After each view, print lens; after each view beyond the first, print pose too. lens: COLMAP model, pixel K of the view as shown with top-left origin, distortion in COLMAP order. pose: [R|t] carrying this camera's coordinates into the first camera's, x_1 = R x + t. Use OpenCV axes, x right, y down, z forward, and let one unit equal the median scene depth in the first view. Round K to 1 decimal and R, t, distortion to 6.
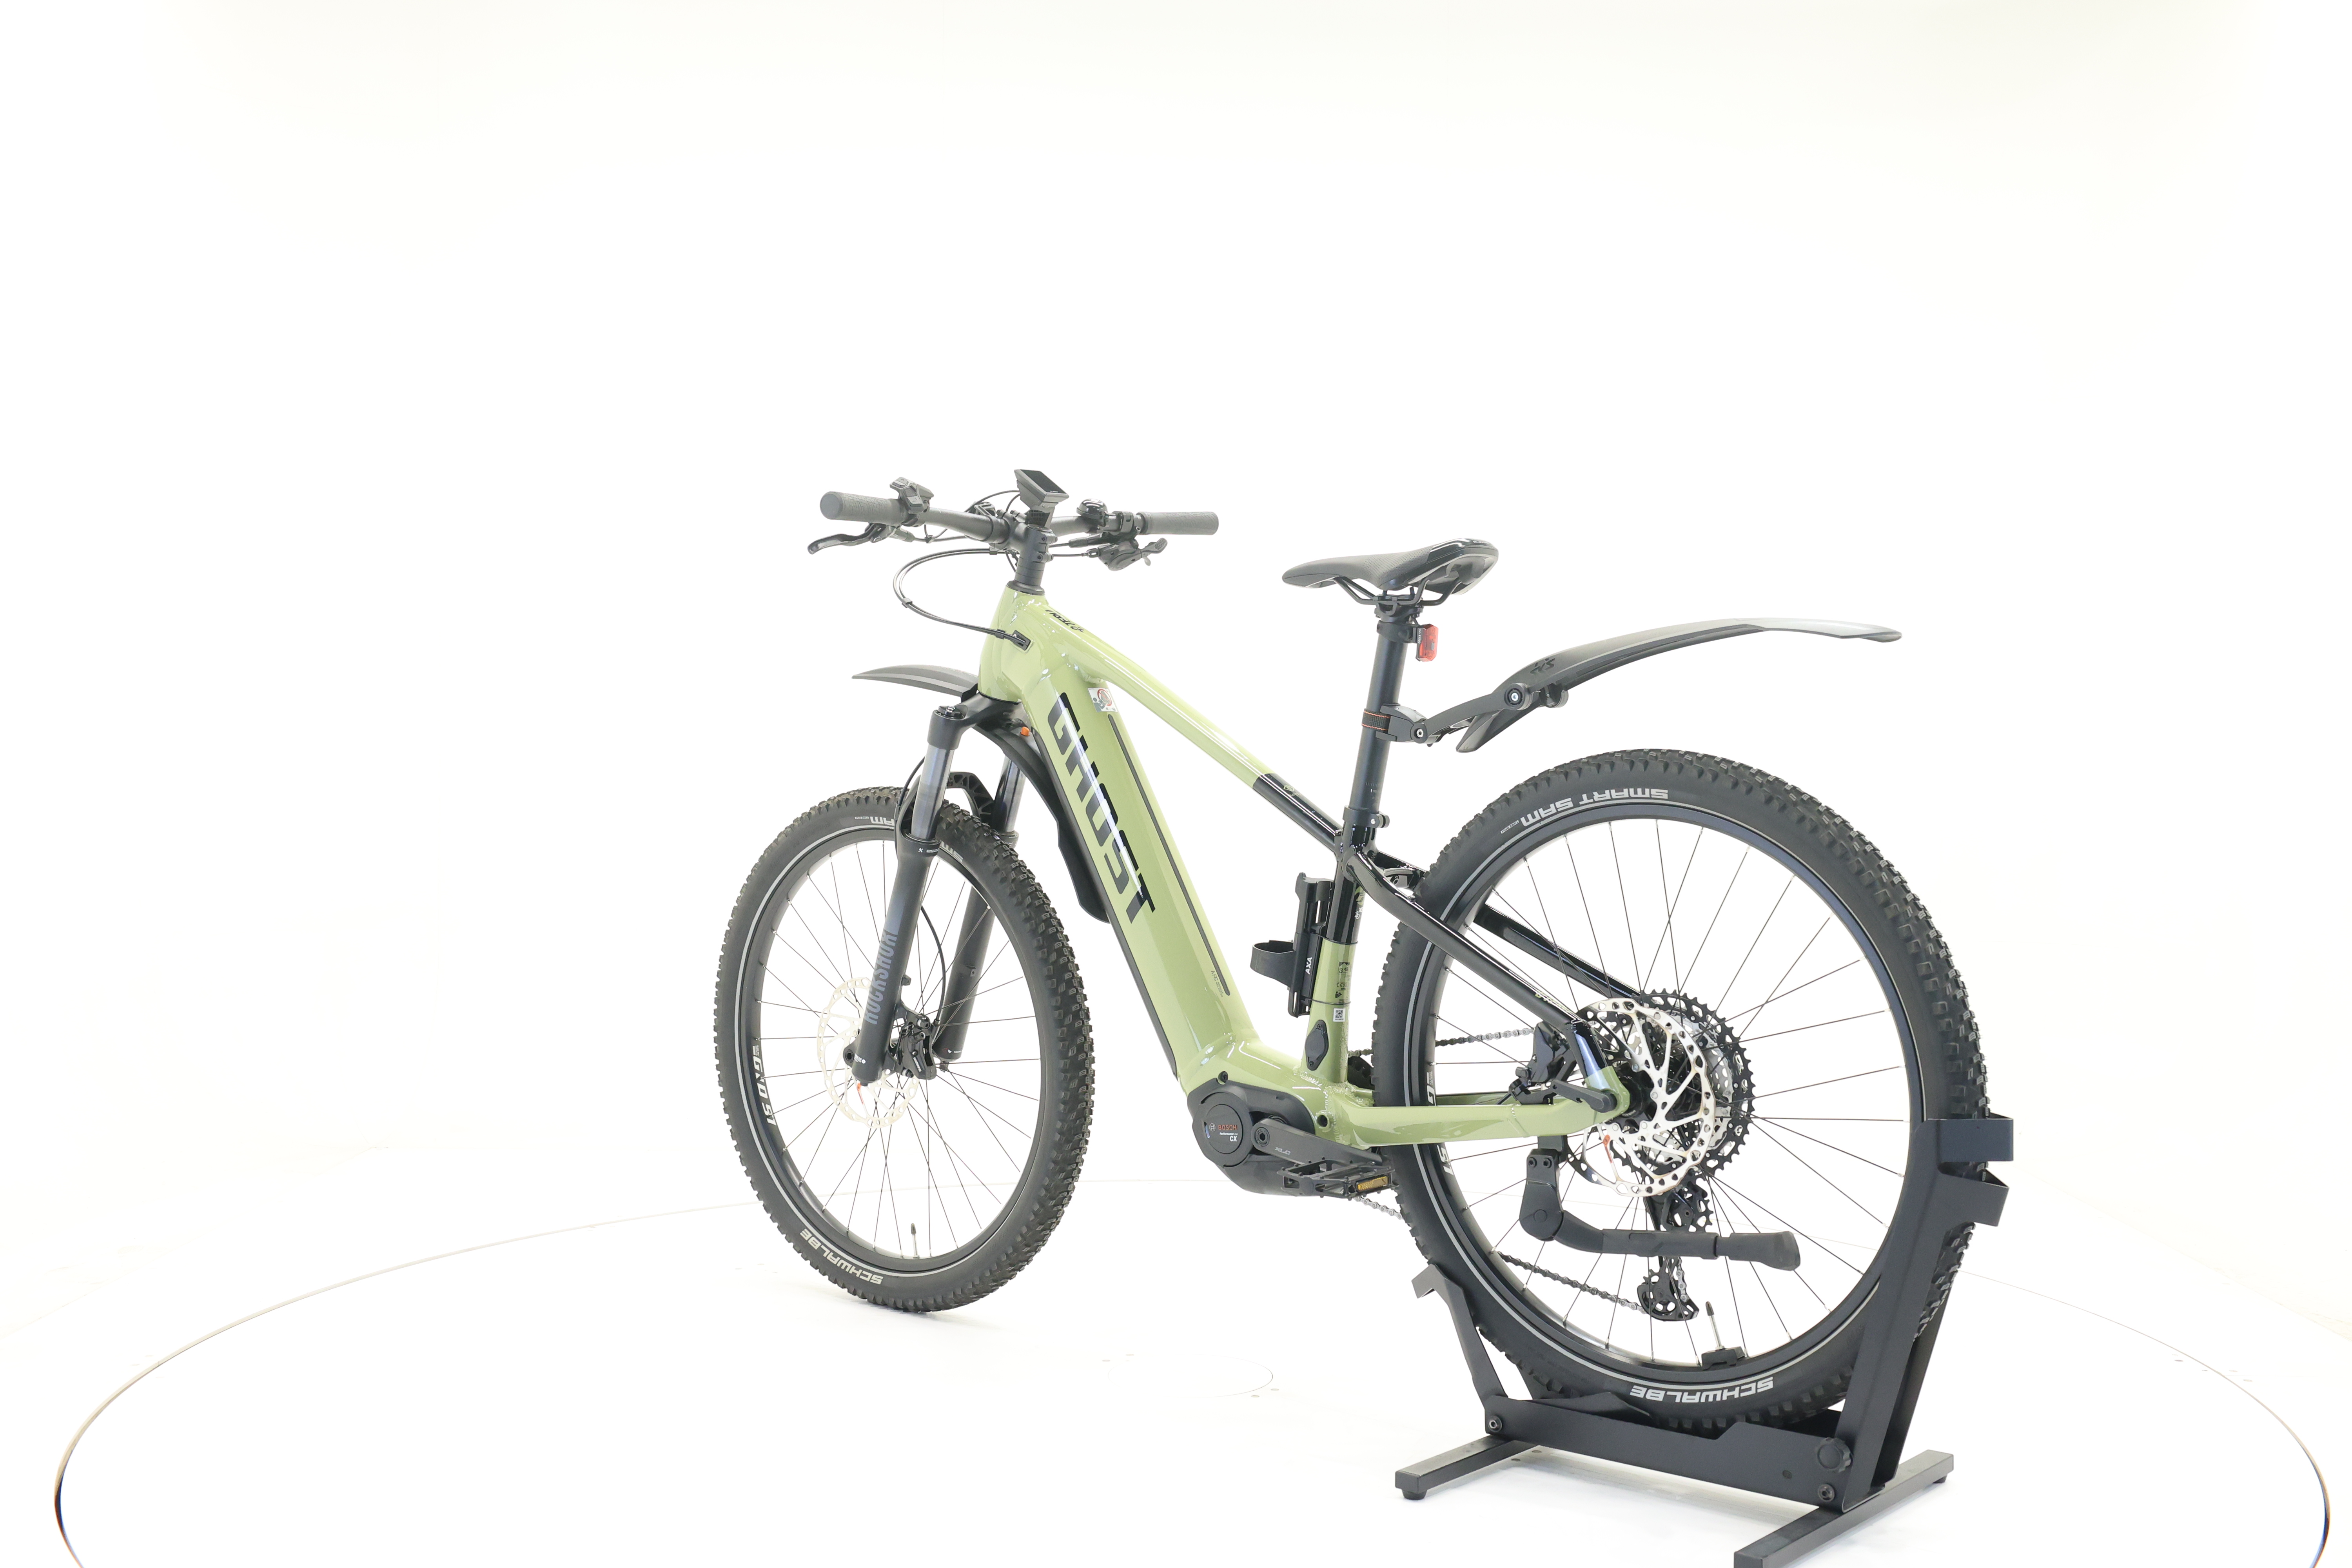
lens RADIAL K [[2489.9, 0, 1242.2], [0, 2489.9, 757.8], [0, 0, 1]] dist [0.036404, 0.000000]
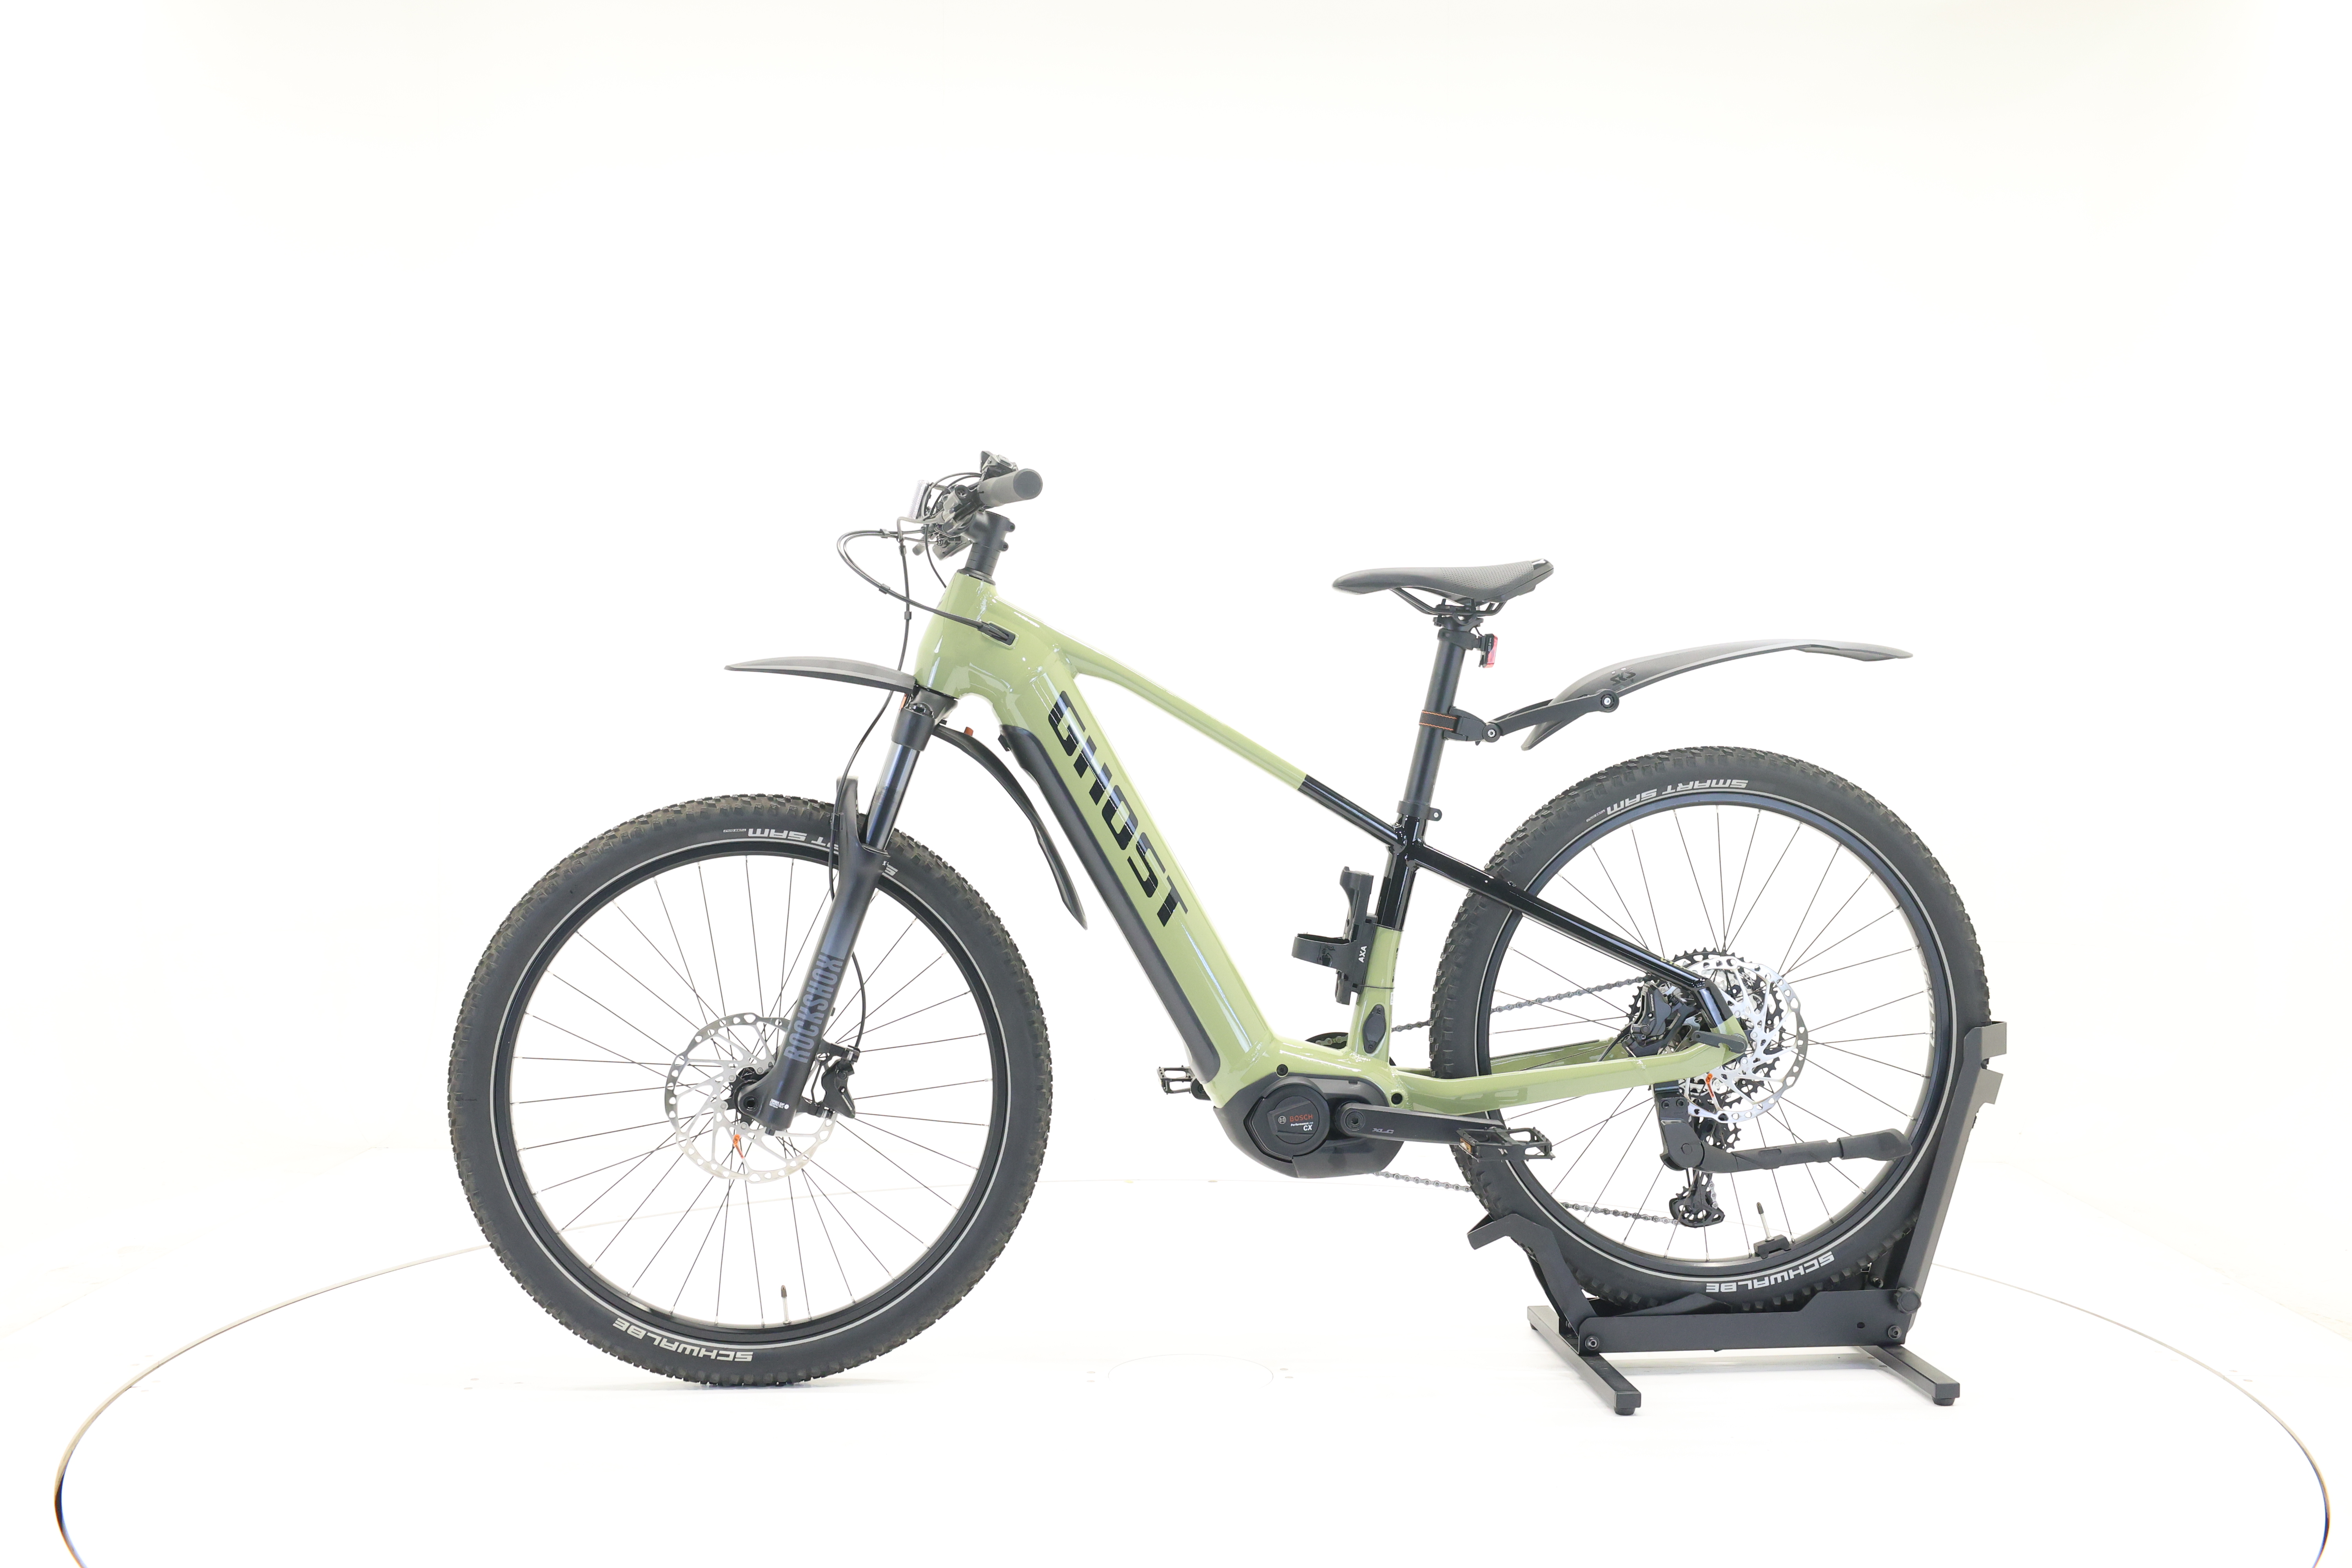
lens RADIAL K [[2489.9, 0, 1181.1], [0, 2489.9, 784.1], [0, 0, 1]] dist [0.036404, 0.000000]
pose [[0.685946, -0.019164, 0.727400, -0.800116], [0.007518, 0.999786, 0.019251, -0.009356], [-0.727614, -0.007737, 0.685944, 0.340065]]
